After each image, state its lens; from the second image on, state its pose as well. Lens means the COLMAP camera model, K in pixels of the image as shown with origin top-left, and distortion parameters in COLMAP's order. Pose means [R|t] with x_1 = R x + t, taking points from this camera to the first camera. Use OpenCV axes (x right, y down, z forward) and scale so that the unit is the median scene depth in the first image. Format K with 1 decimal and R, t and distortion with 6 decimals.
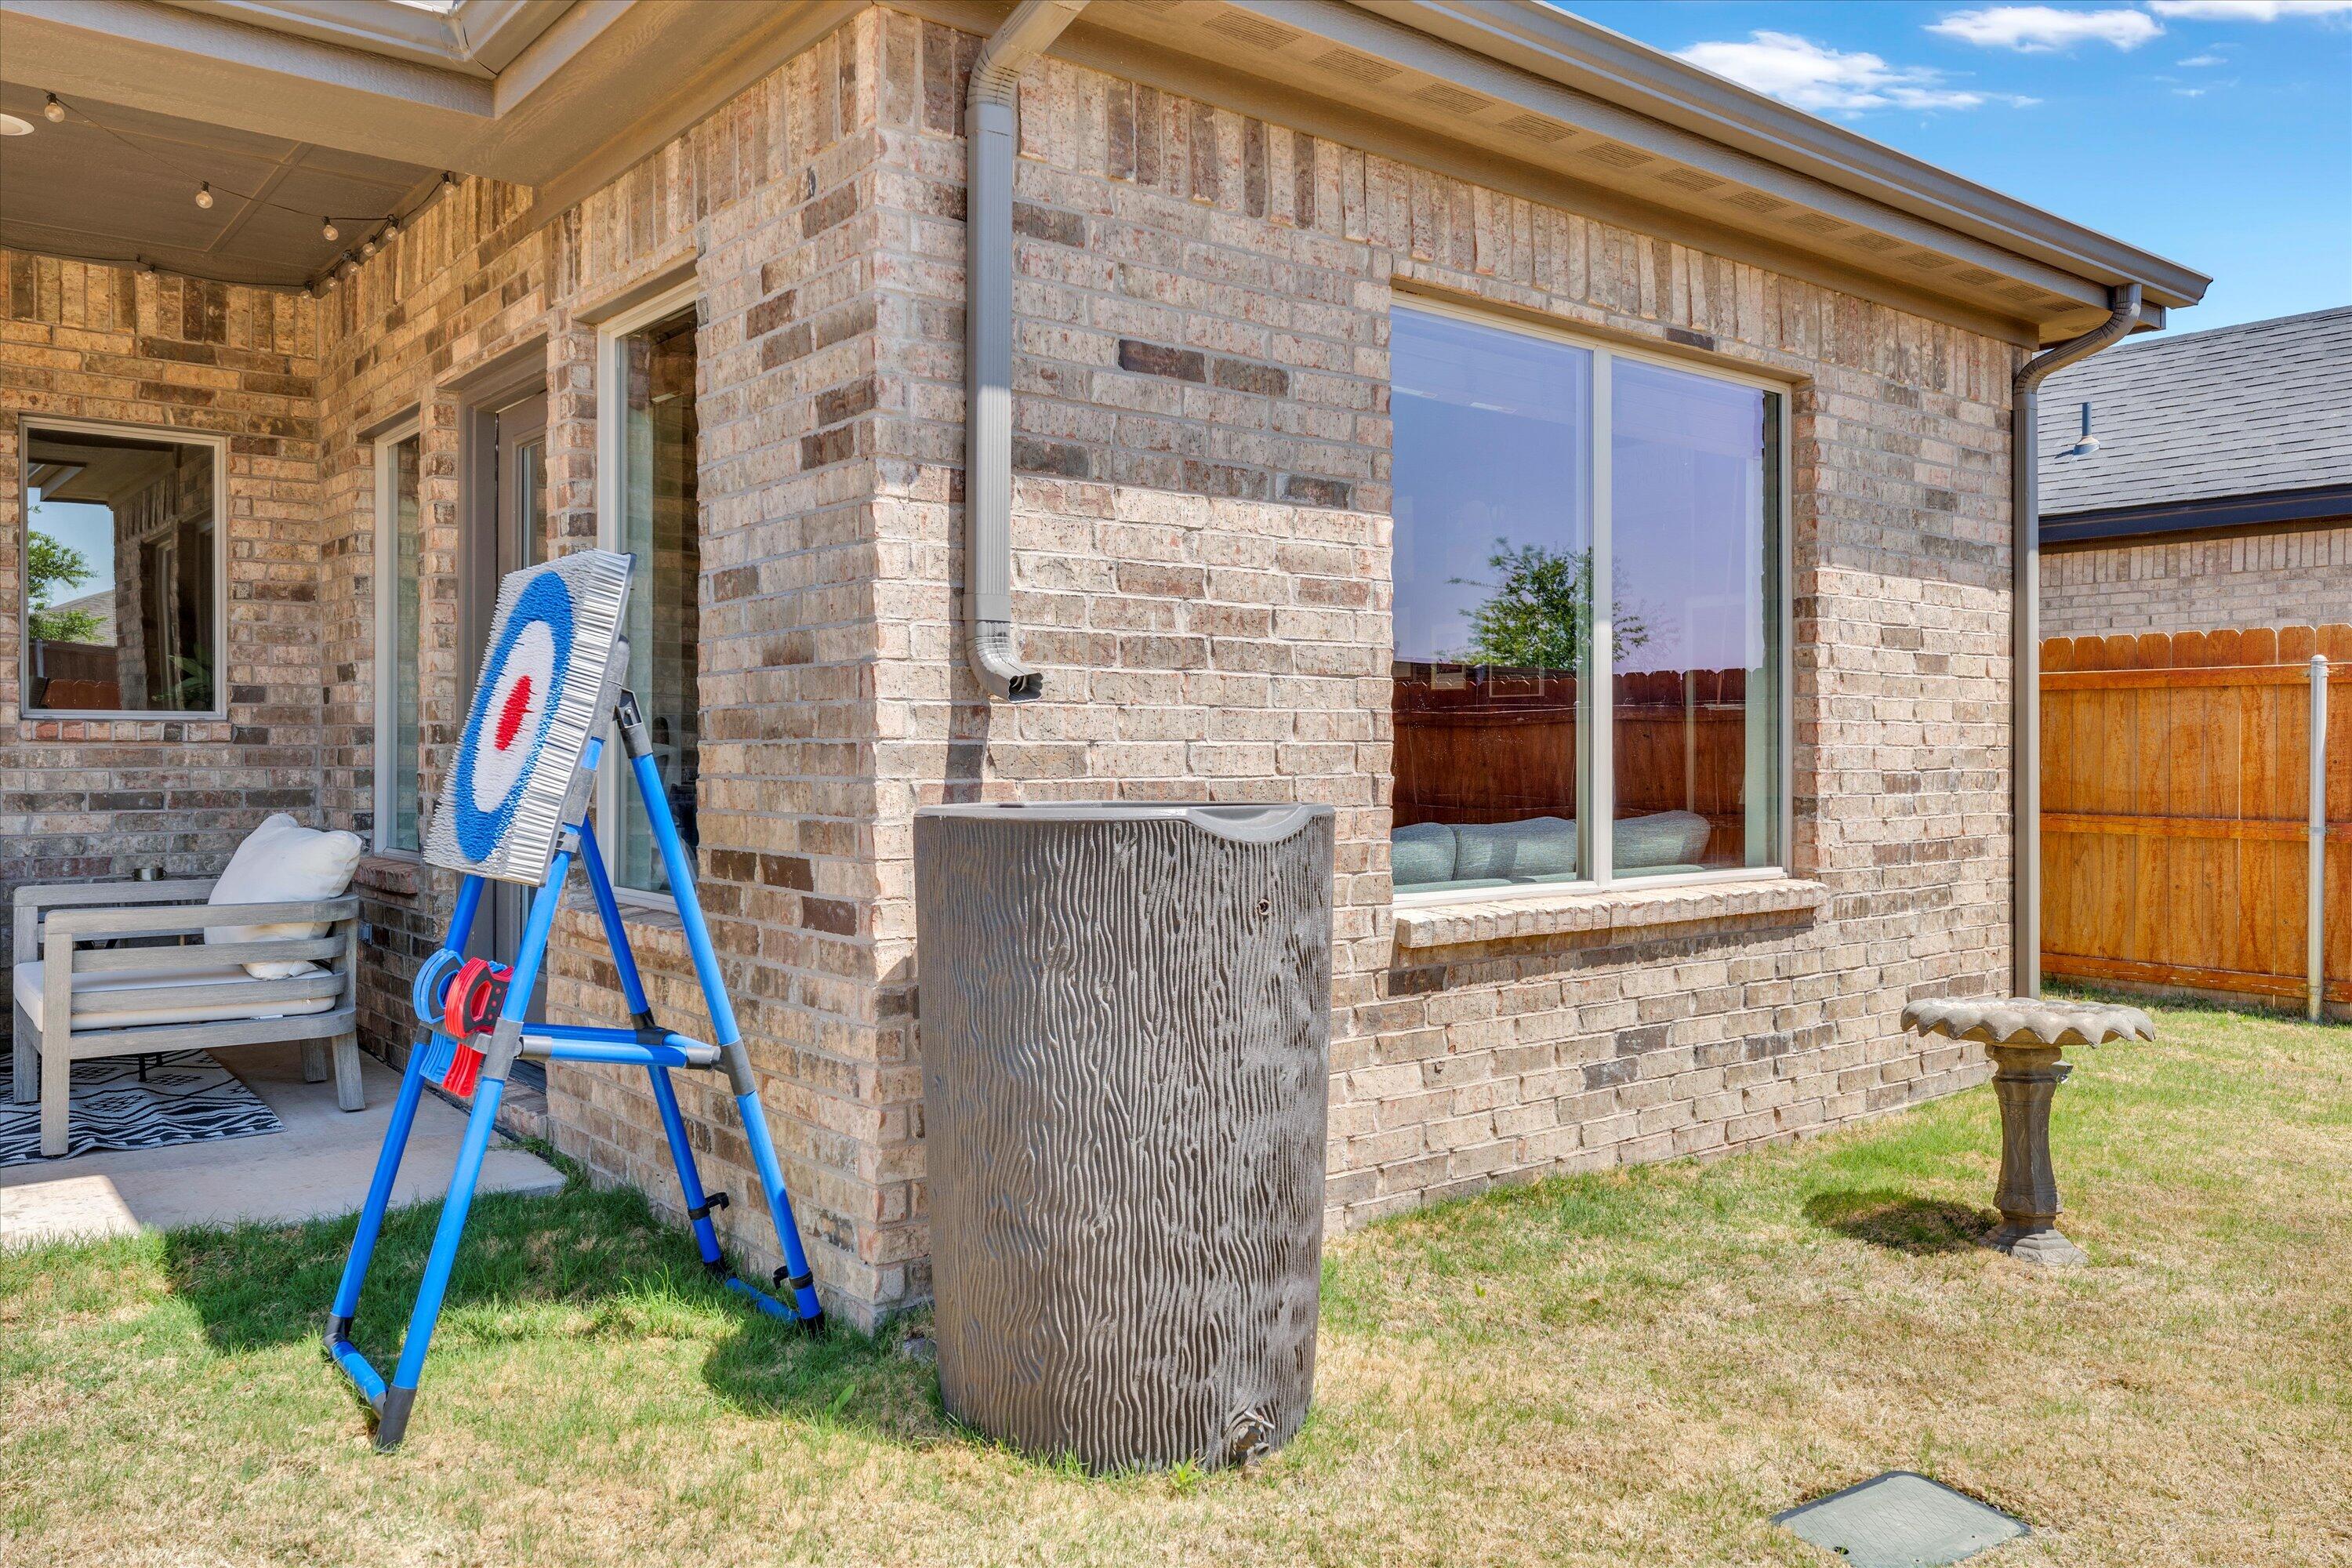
lens RADIAL K [[1751.5, 0, 1177.2], [0, 1751.5, 761.2], [0, 0, 1]] dist [0.002469, -0.002225]
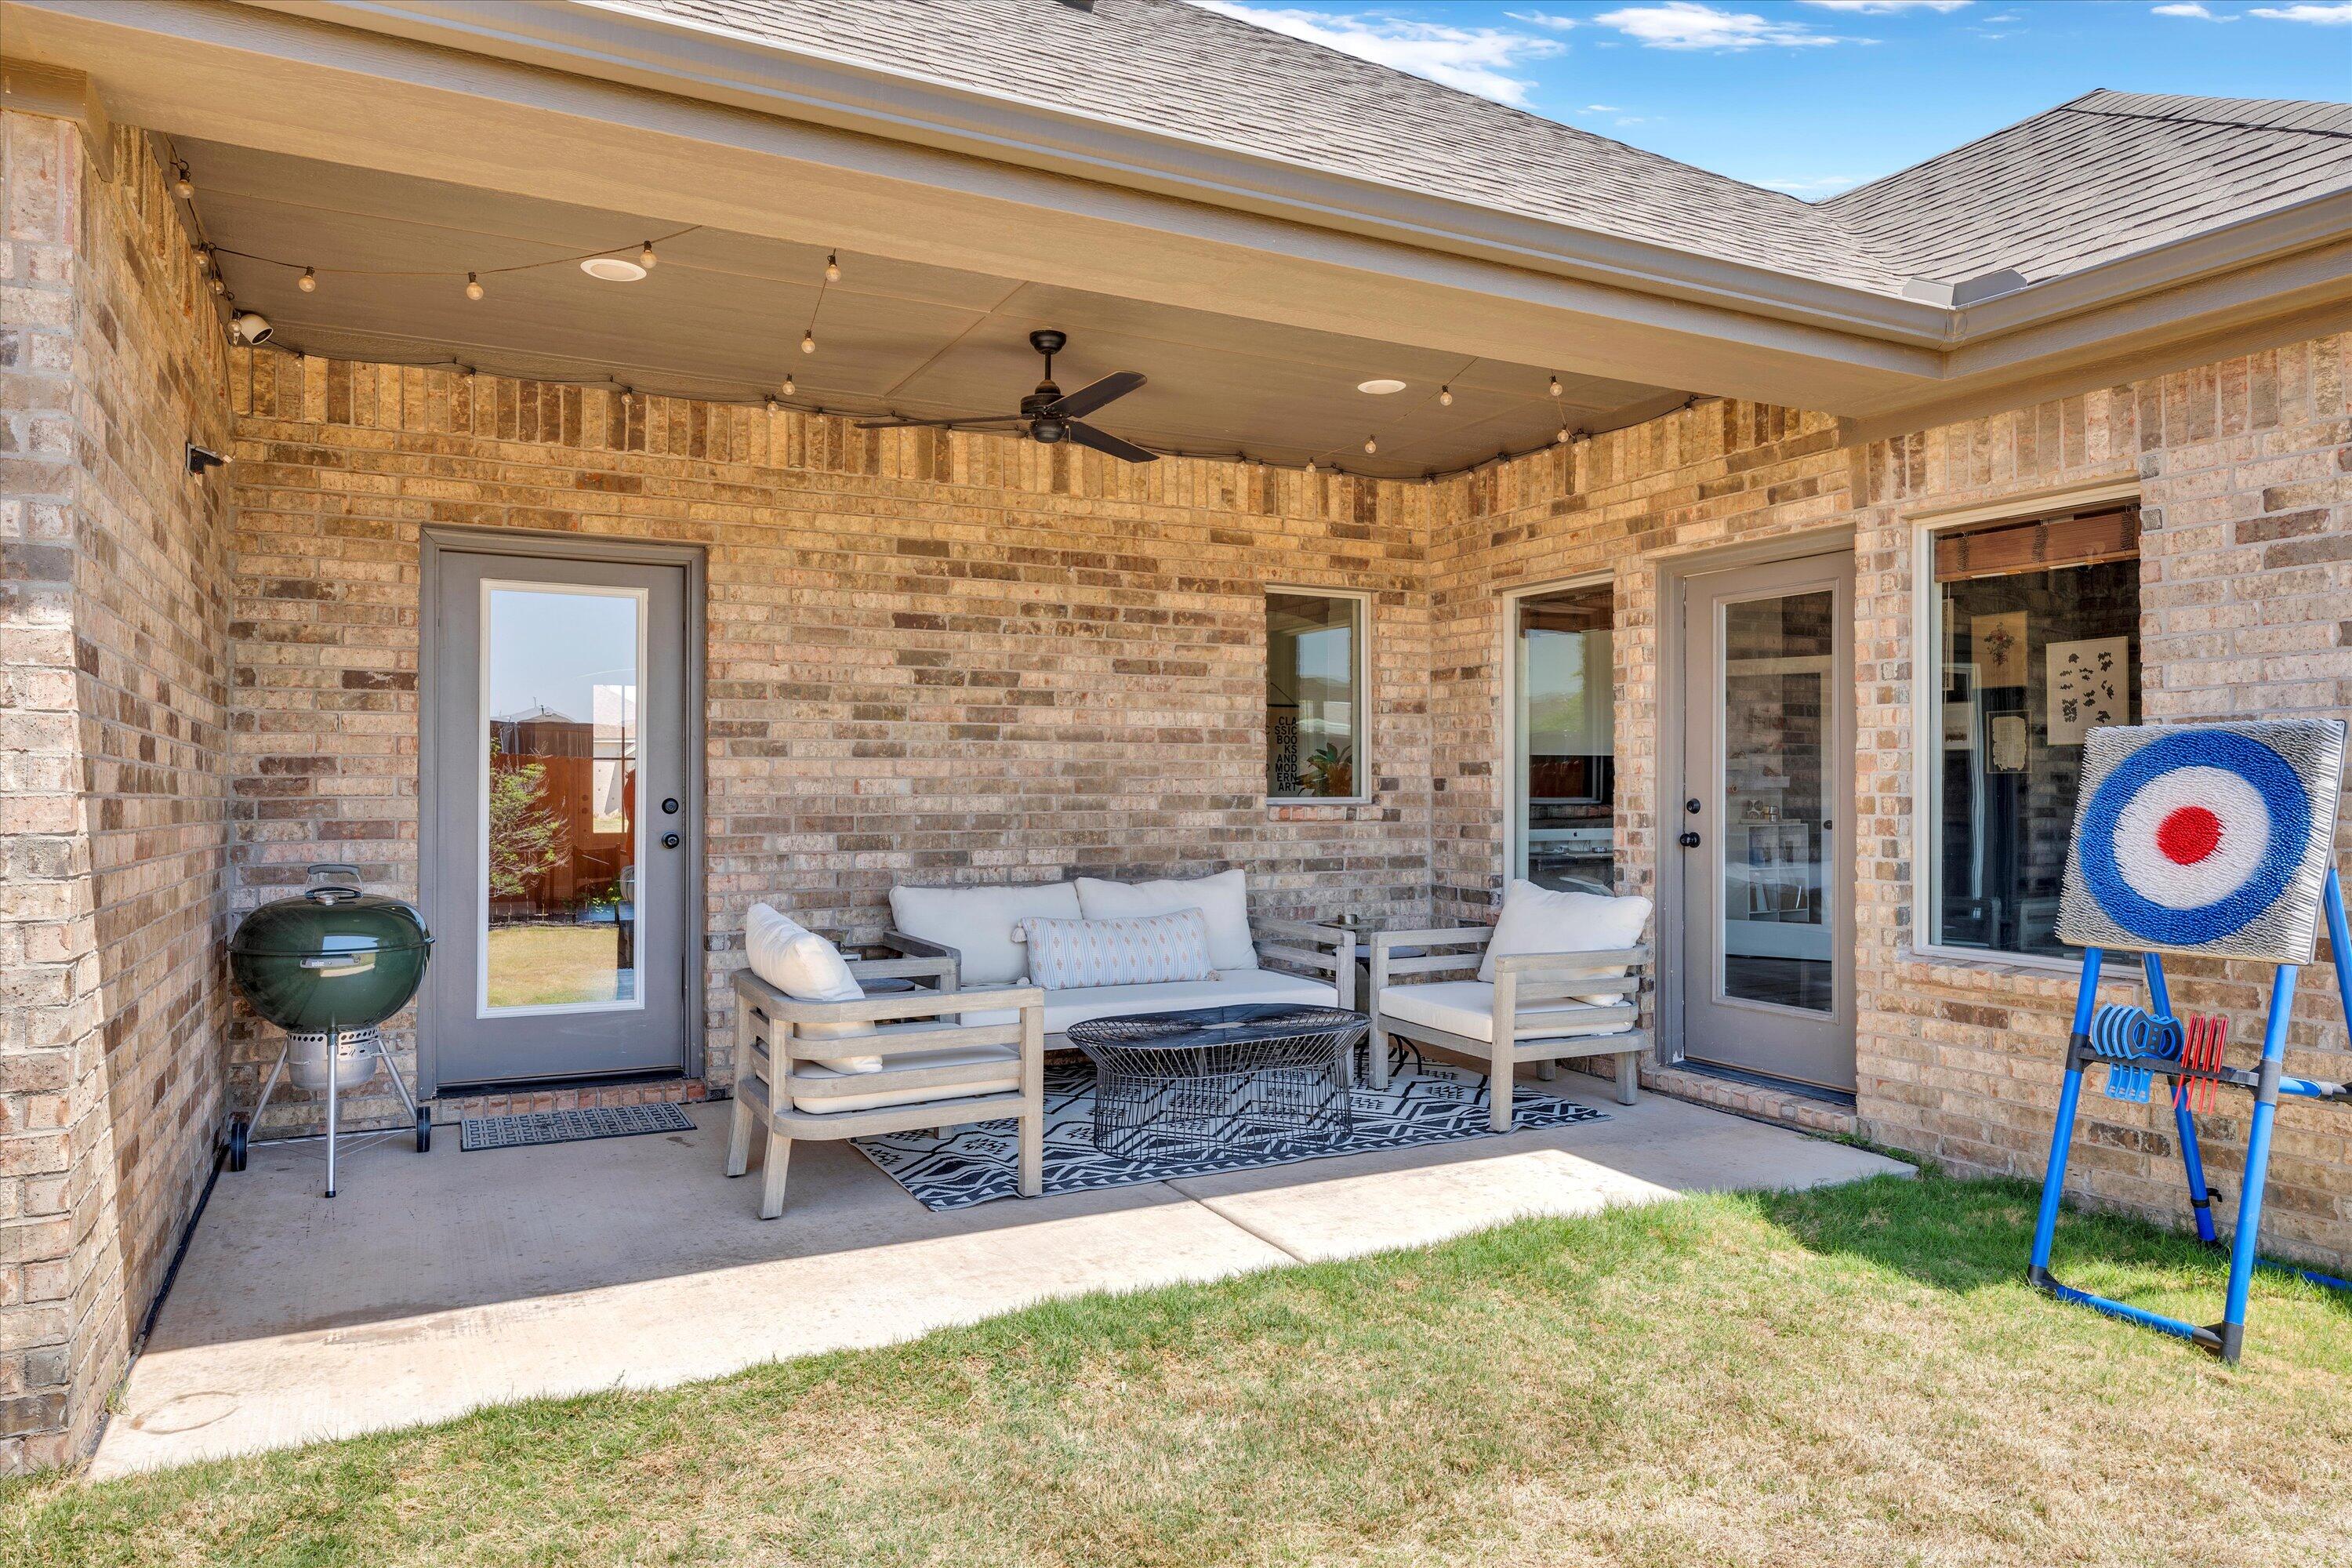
lens RADIAL K [[1482.3, 0, 1177.3], [0, 1482.3, 786.6], [0, 0, 1]] dist [-0.004226, -0.000005]
pose [[0.981926, -0.002905, -0.189242, -0.498040], [0.001948, 0.999984, -0.005240, -0.032269], [0.189254, 0.004777, 0.981917, -0.149455]]
